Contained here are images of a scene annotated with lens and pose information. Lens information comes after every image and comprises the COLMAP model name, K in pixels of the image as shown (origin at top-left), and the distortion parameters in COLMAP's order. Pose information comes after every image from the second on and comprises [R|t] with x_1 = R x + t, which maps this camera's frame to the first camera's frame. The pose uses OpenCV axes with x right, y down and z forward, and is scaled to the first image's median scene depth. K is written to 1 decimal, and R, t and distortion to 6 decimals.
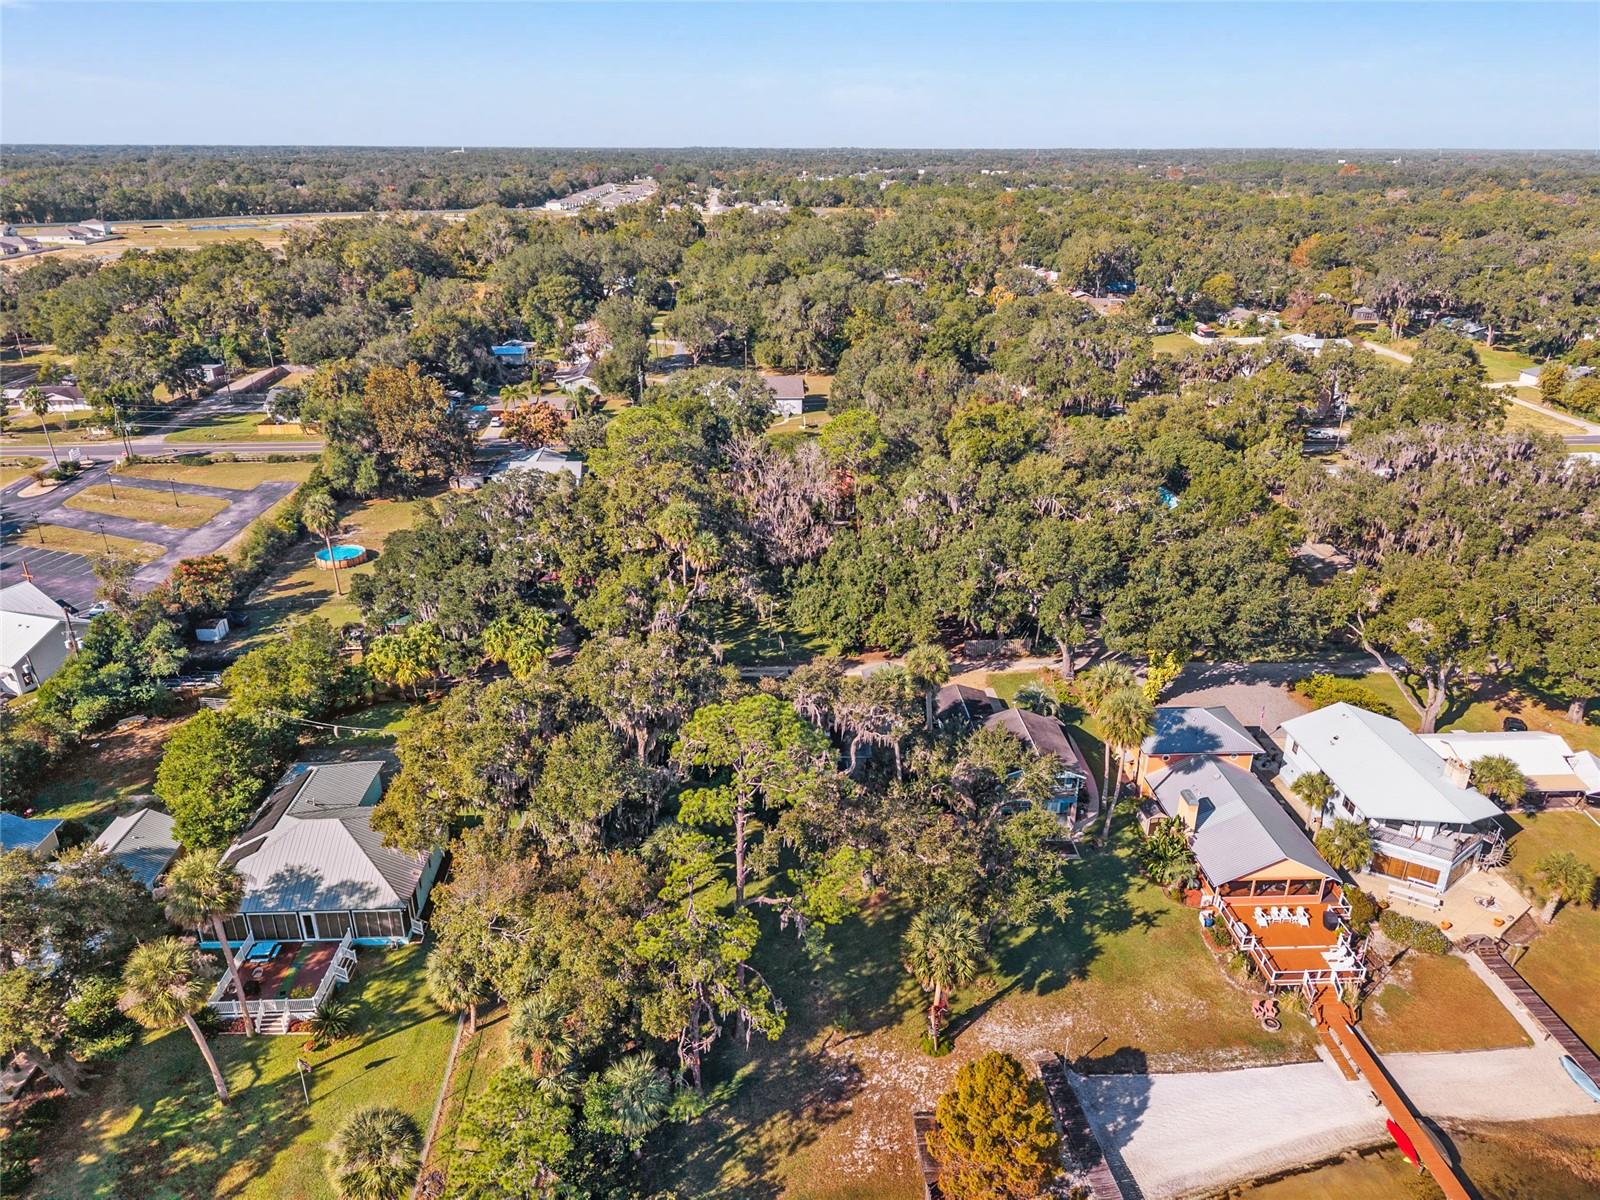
lens RADIAL K [[1060.3, 0, 790.0], [0, 1060.3, 603.2], [0, 0, 1]] dist [0.072273, -0.111059]
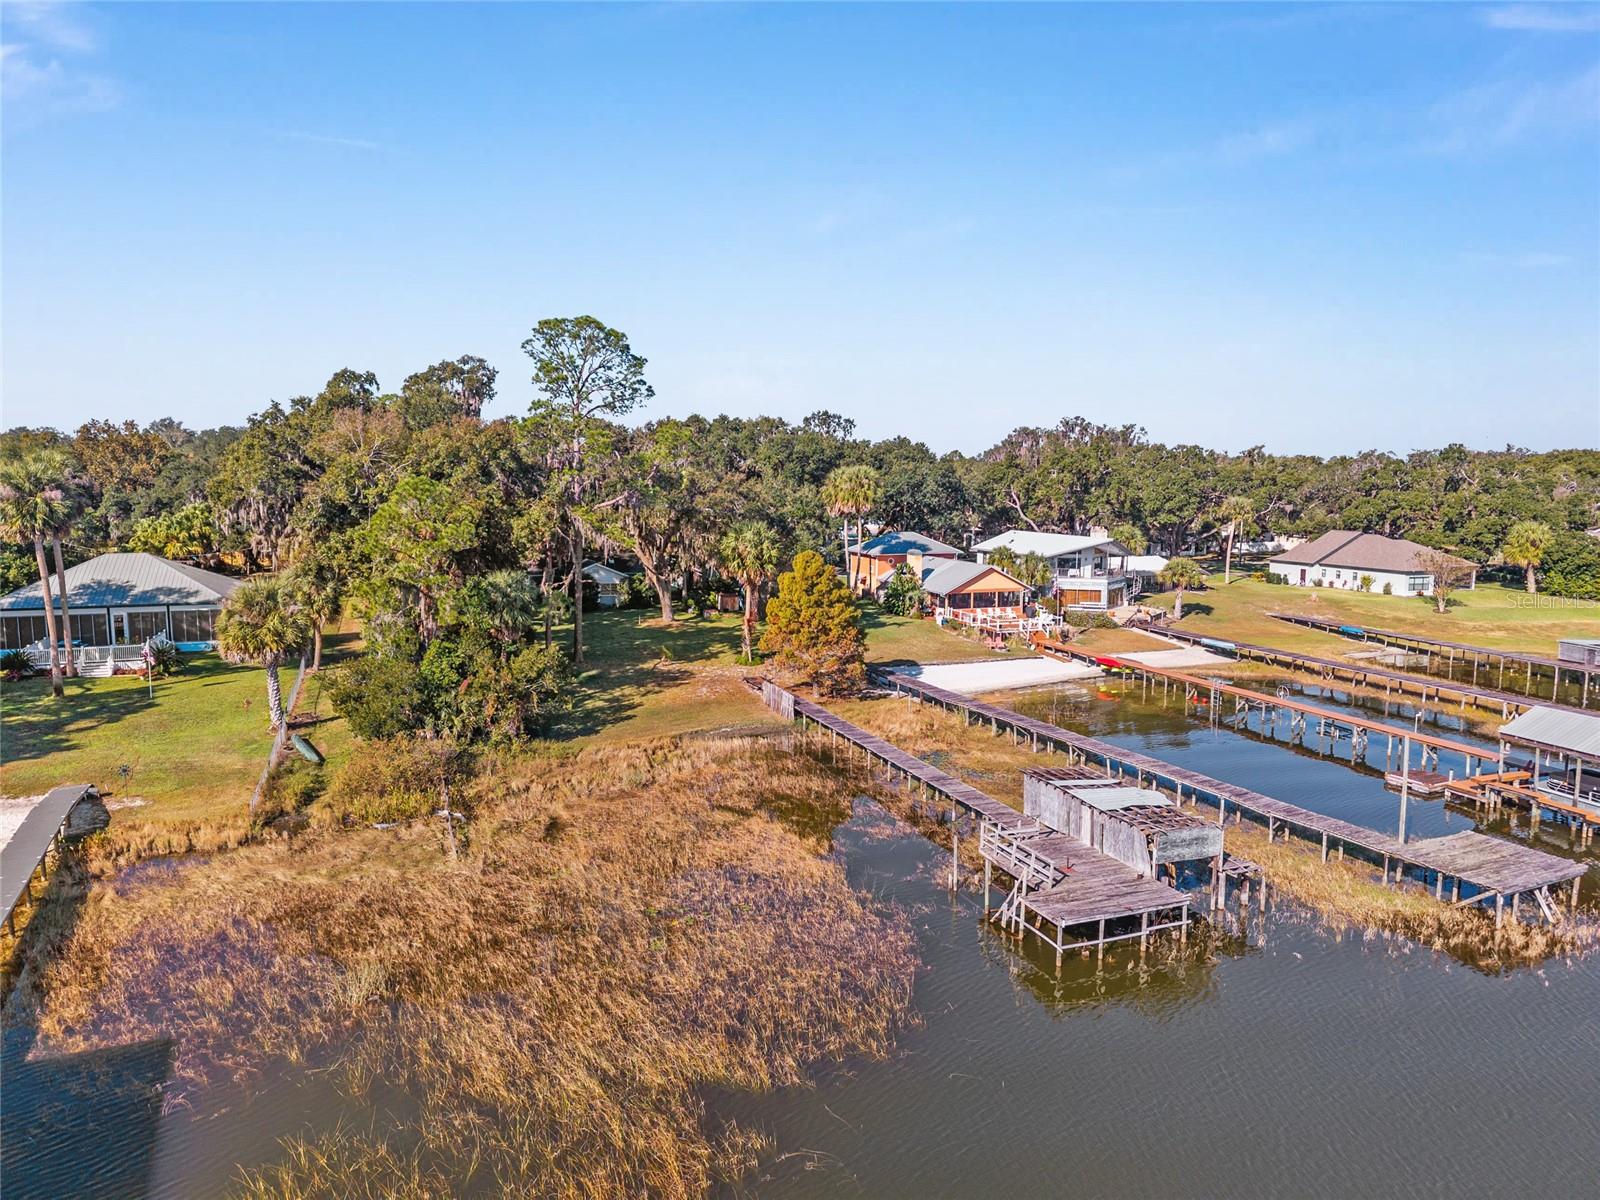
lens RADIAL K [[1061.6, 0, 793.8], [0, 1061.6, 593.6], [0, 0, 1]] dist [0.069382, -0.087171]
pose [[0.953205, -0.033700, 0.300439, -0.169899], [0.121682, 0.952485, -0.279223, 0.694458], [-0.276754, 0.302715, 0.912015, -0.099447]]
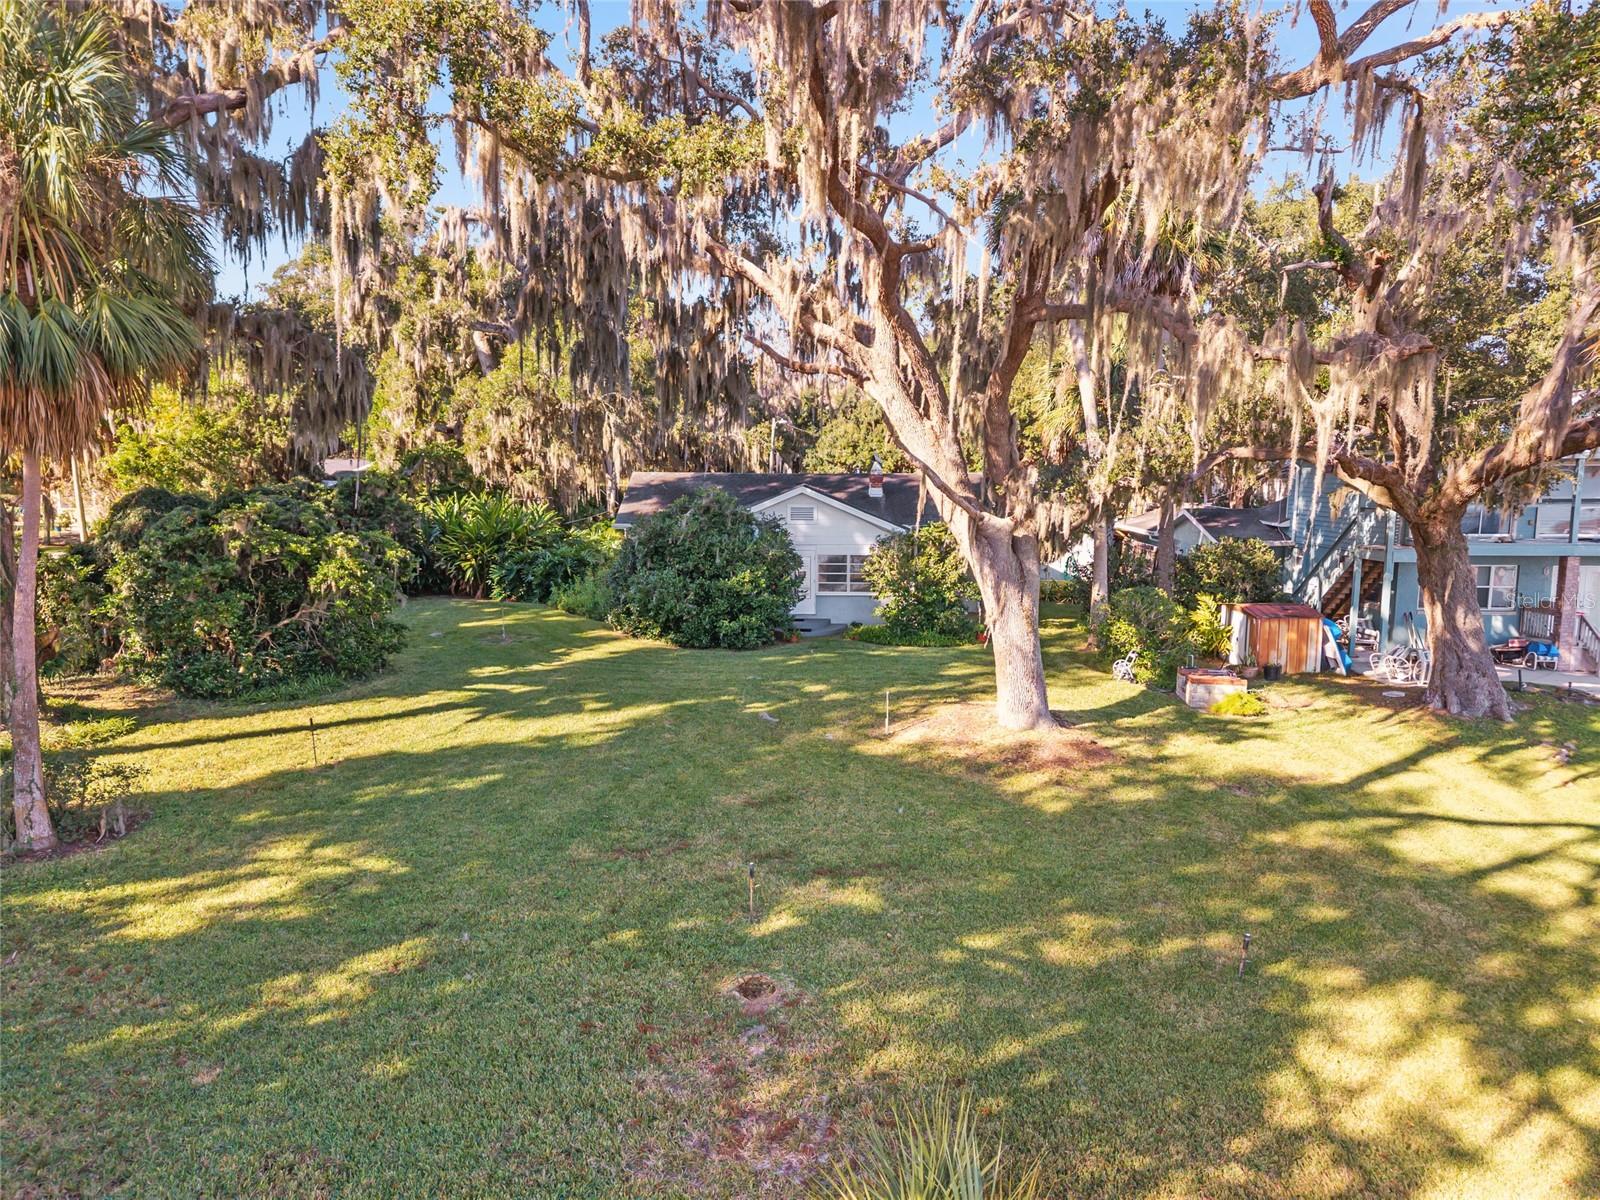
lens RADIAL K [[1059.8, 0, 787.9], [0, 1059.8, 599.2], [0, 0, 1]] dist [-0.001656, -0.003262]
pose [[0.997460, 0.006339, -0.070944, 0.043332], [-0.026288, 0.958474, -0.283964, 0.376234], [0.066198, 0.285108, 0.956207, 0.914260]]
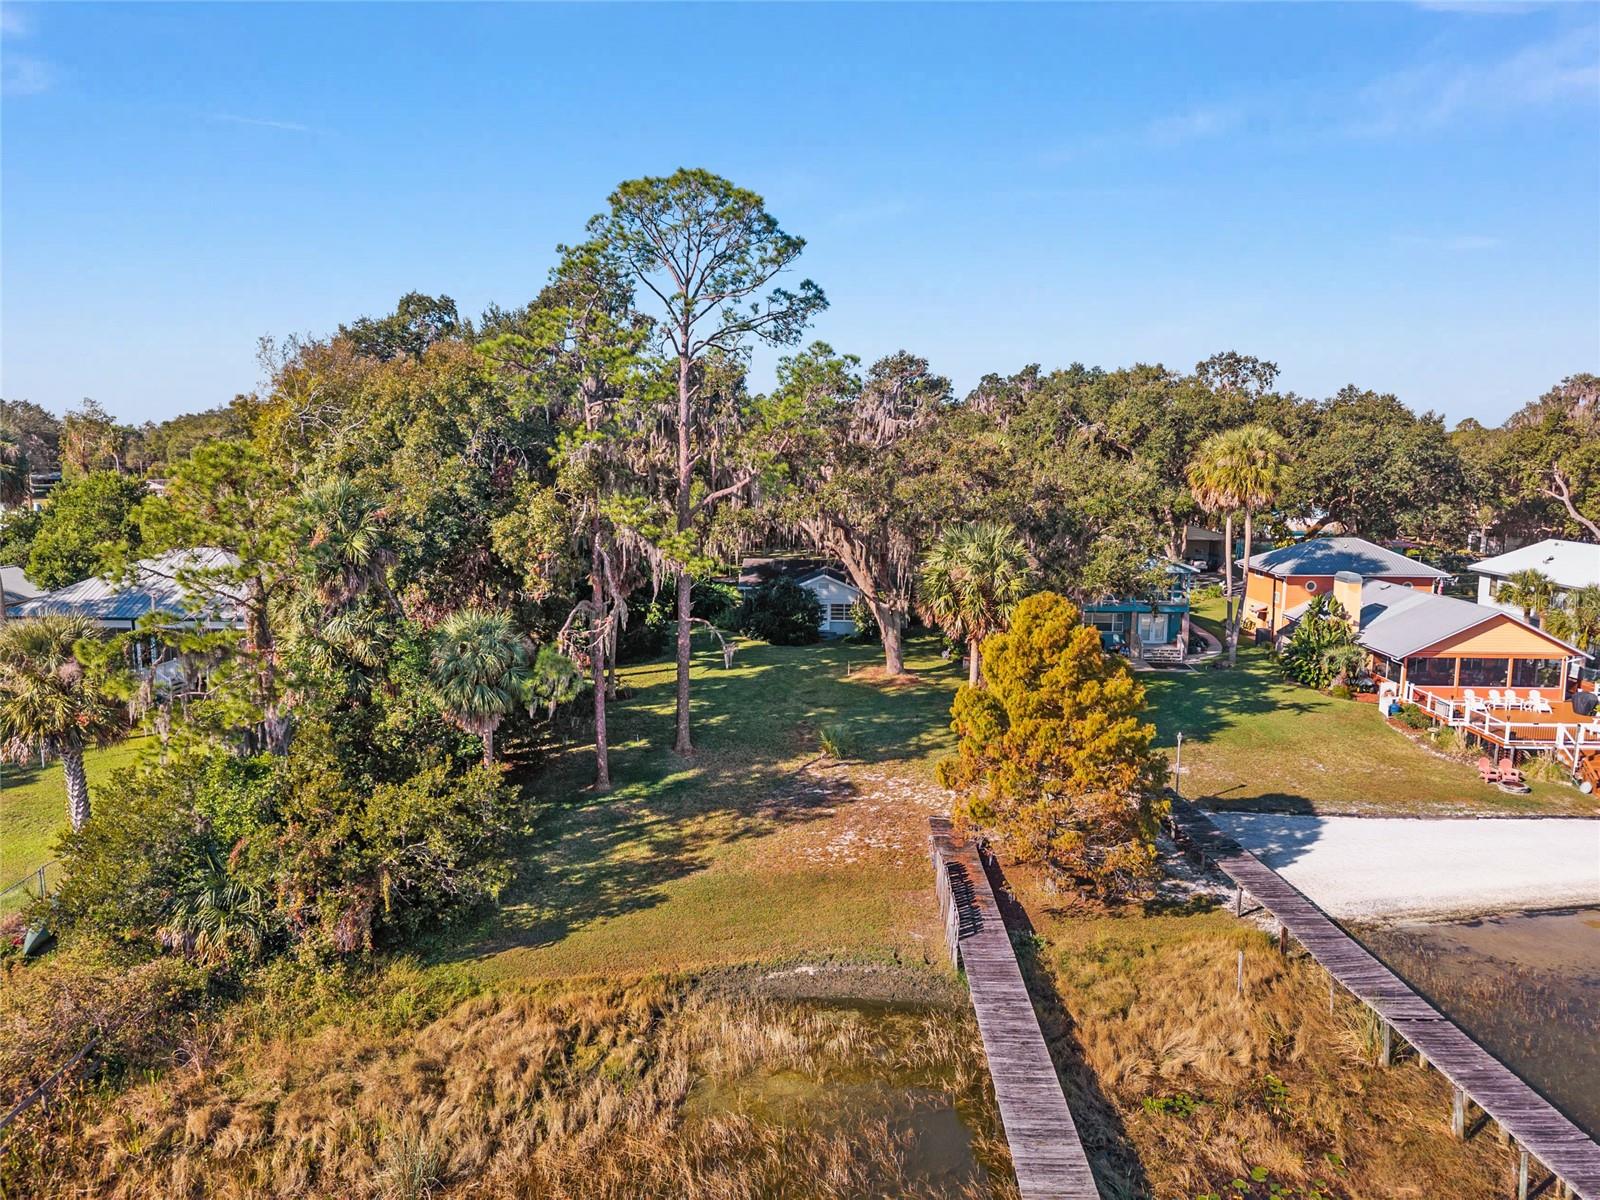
lens RADIAL K [[1061.6, 0, 793.8], [0, 1061.6, 593.6], [0, 0, 1]] dist [0.069382, -0.087171]
pose [[0.994602, 0.012964, -0.102951, 0.095142], [-0.041169, 0.960034, -0.276840, 0.508680], [0.095248, 0.279584, 0.955385, 0.341868]]
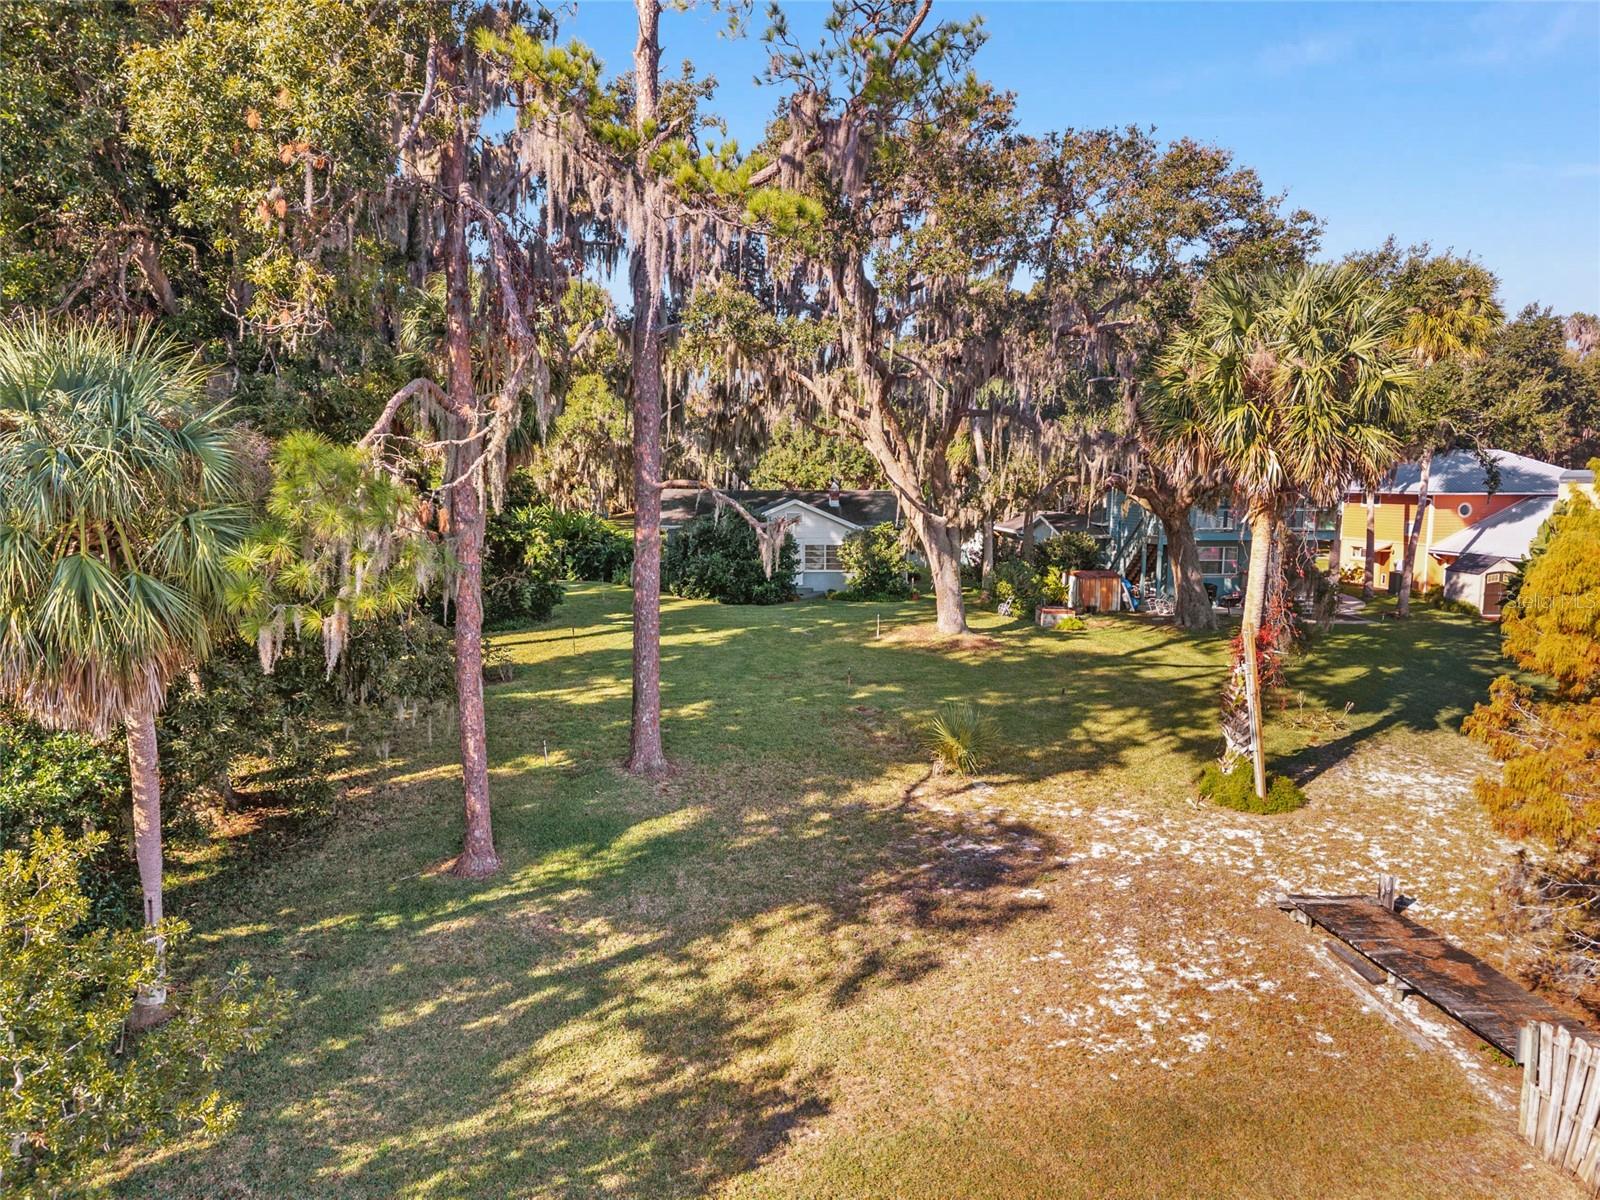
lens RADIAL K [[1060.3, 0, 790.0], [0, 1060.3, 603.2], [0, 0, 1]] dist [0.072273, -0.111059]
pose [[0.998754, -0.006799, 0.049440, -0.019809], [0.020992, 0.956004, -0.292601, 0.464718], [-0.045276, 0.293274, 0.954956, 0.701464]]
